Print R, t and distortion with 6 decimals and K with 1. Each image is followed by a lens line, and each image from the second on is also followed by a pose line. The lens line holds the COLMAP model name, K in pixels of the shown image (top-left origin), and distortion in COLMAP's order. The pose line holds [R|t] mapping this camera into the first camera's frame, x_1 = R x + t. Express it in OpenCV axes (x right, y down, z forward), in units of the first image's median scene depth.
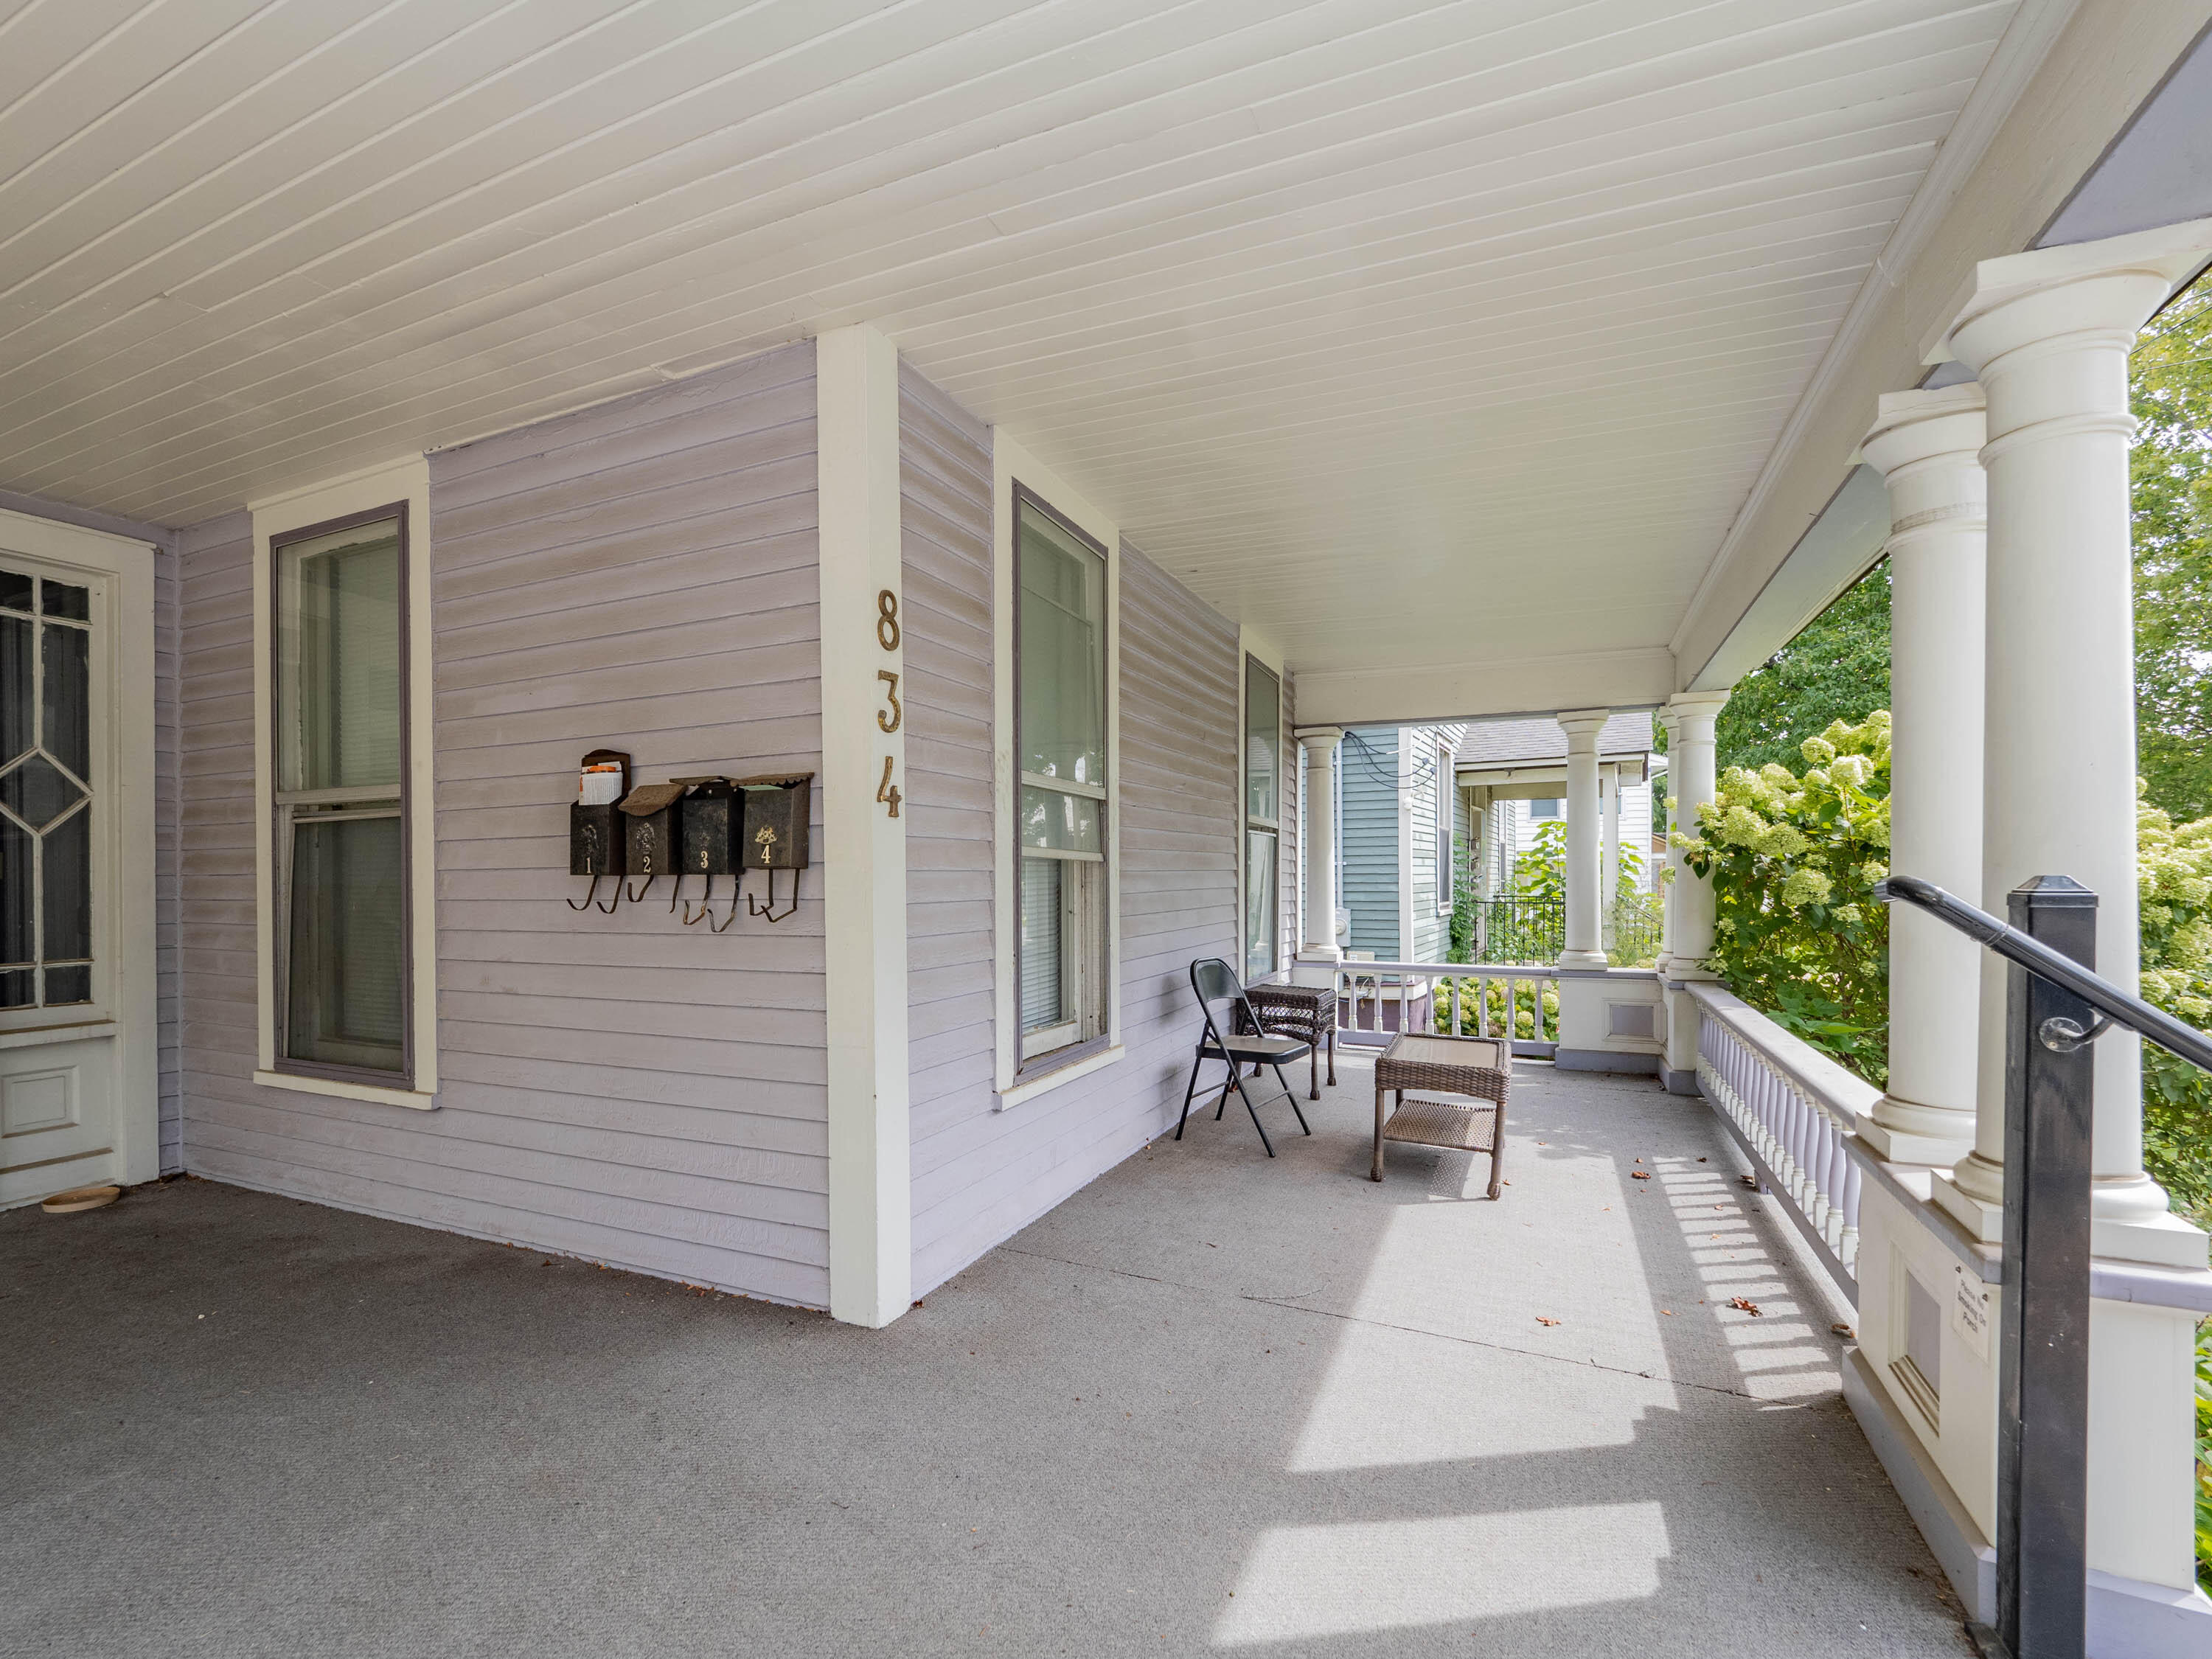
lens RADIAL K [[1201.5, 0, 1106.0], [0, 1201.5, 829.5], [0, 0, 1]] dist [-0.002515, -0.002077]
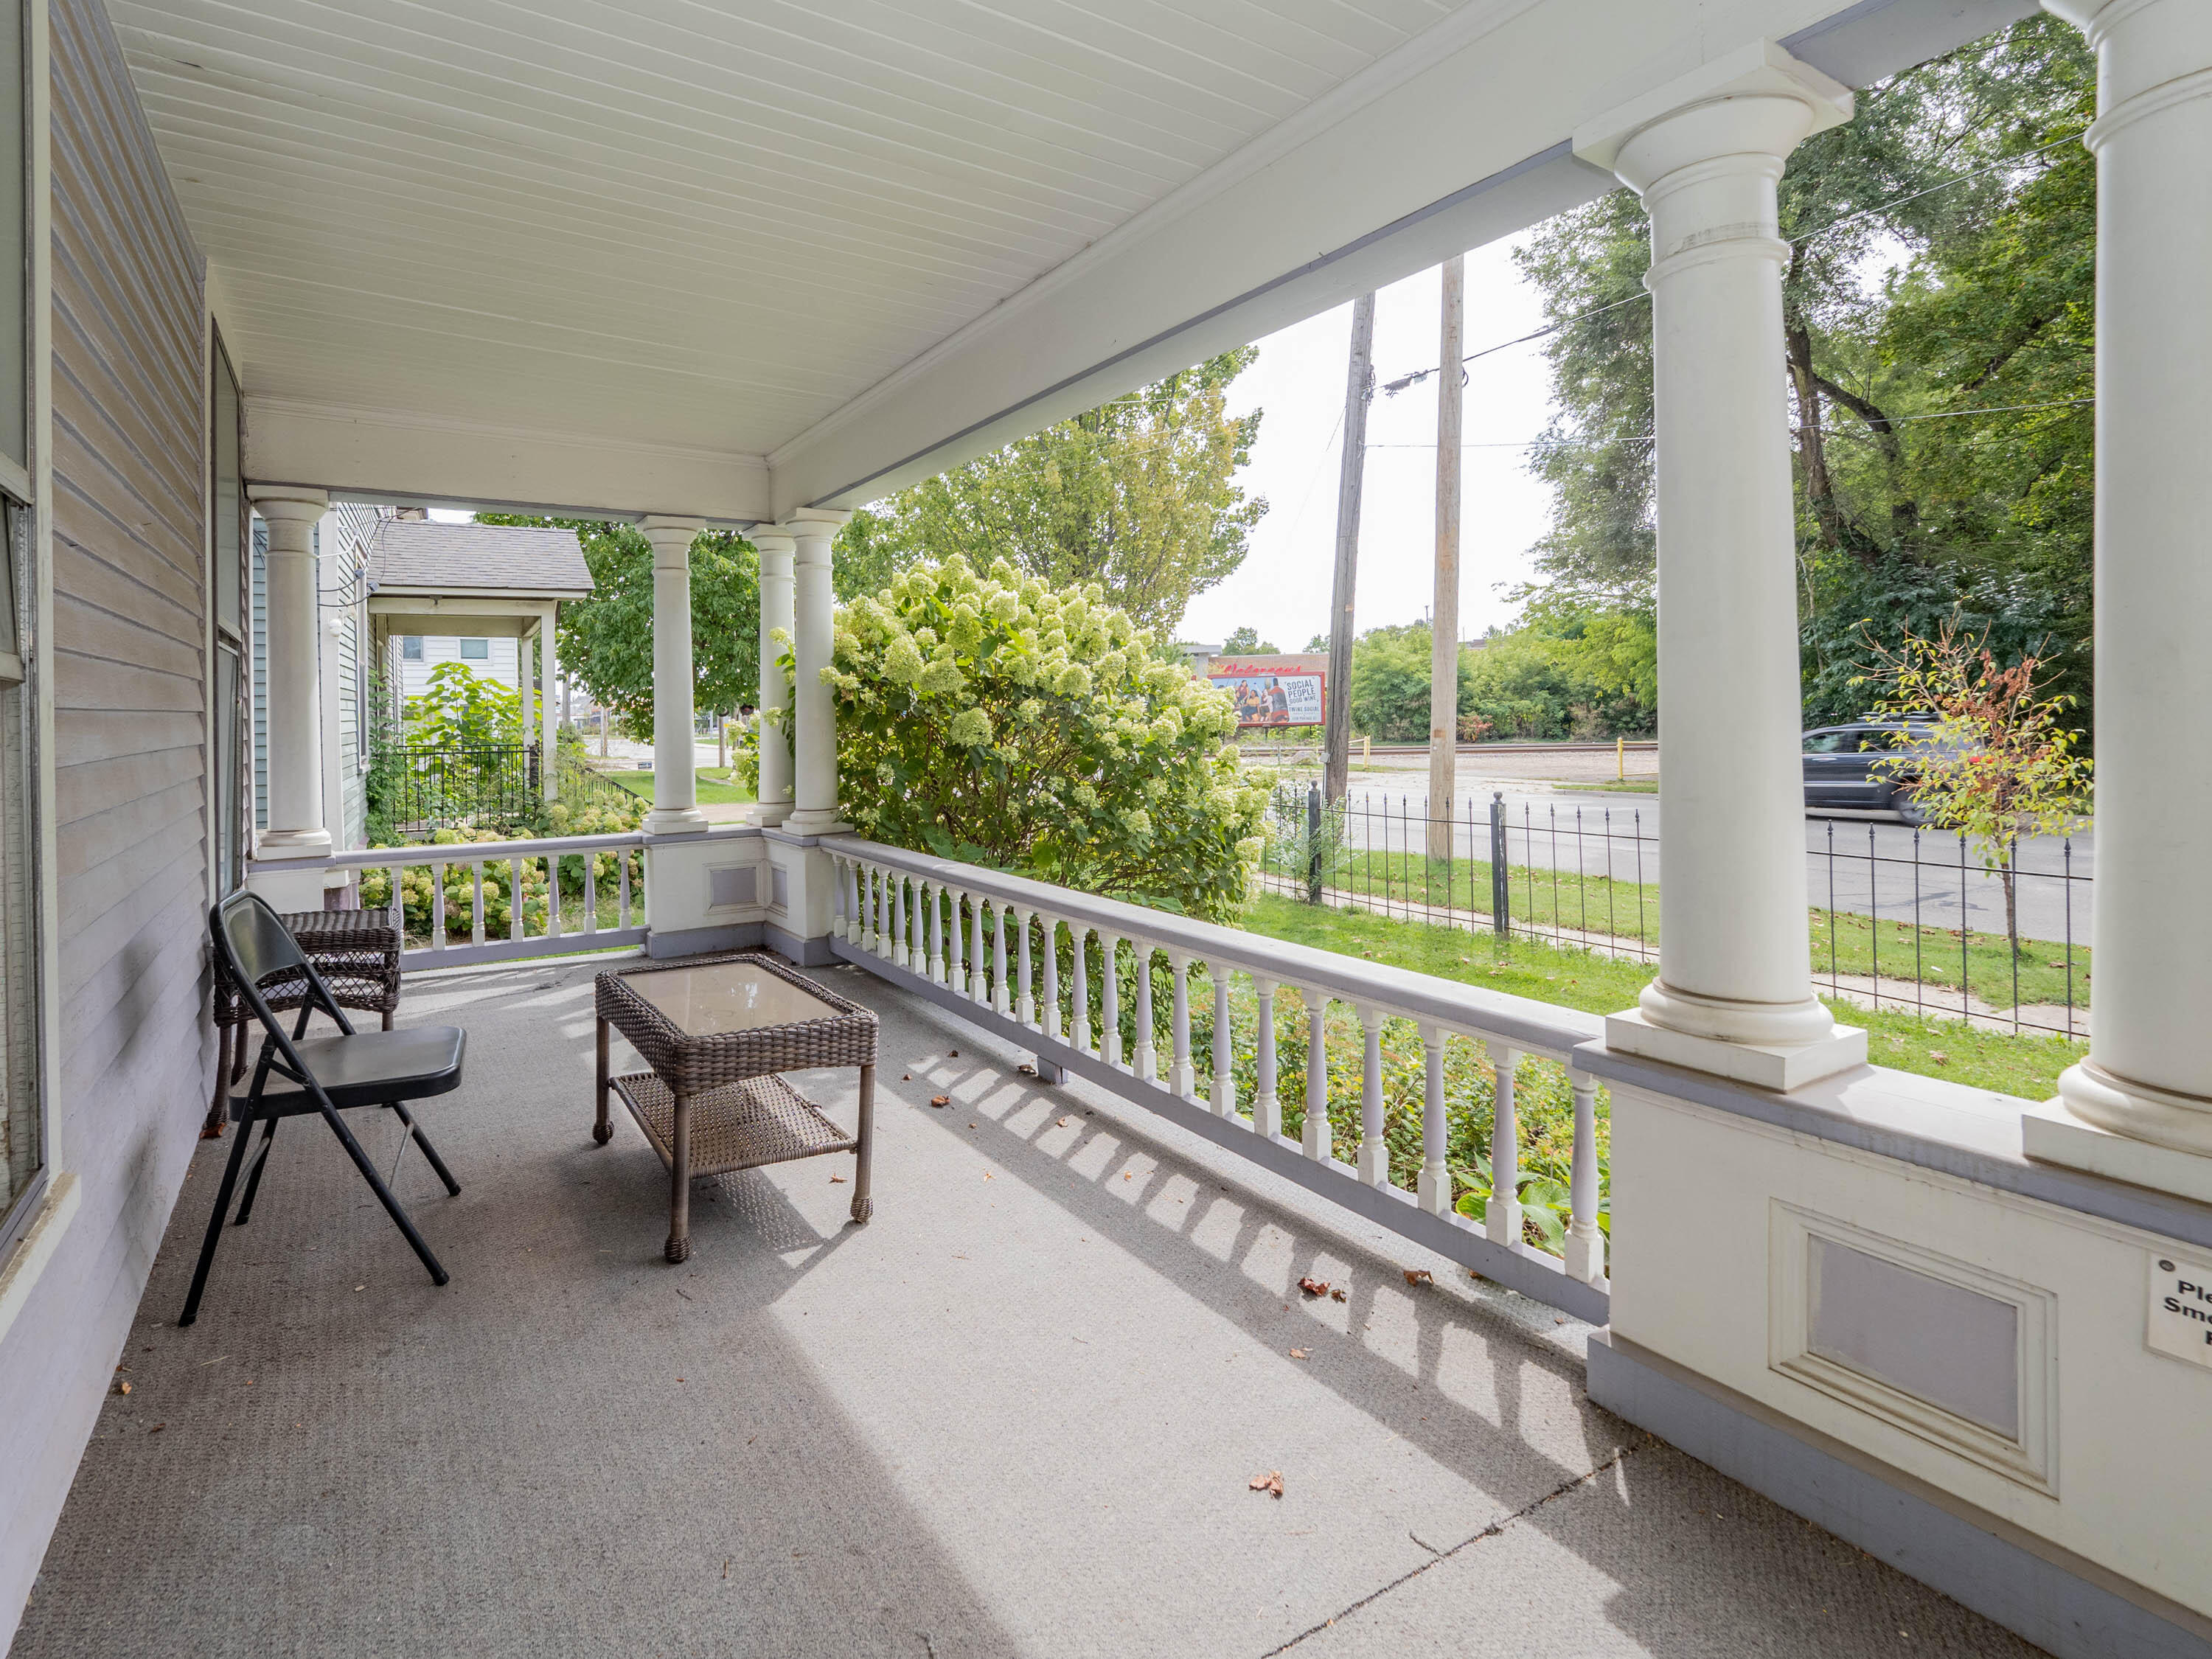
lens RADIAL K [[1122.7, 0, 1107.1], [0, 1122.7, 702.7], [0, 0, 1]] dist [-0.001086, -0.000677]
pose [[0.594909, -0.001215, 0.803792, -0.052881], [-0.015966, 0.999784, 0.013328, 0.016797], [-0.803634, -0.020762, 0.594761, 0.382296]]
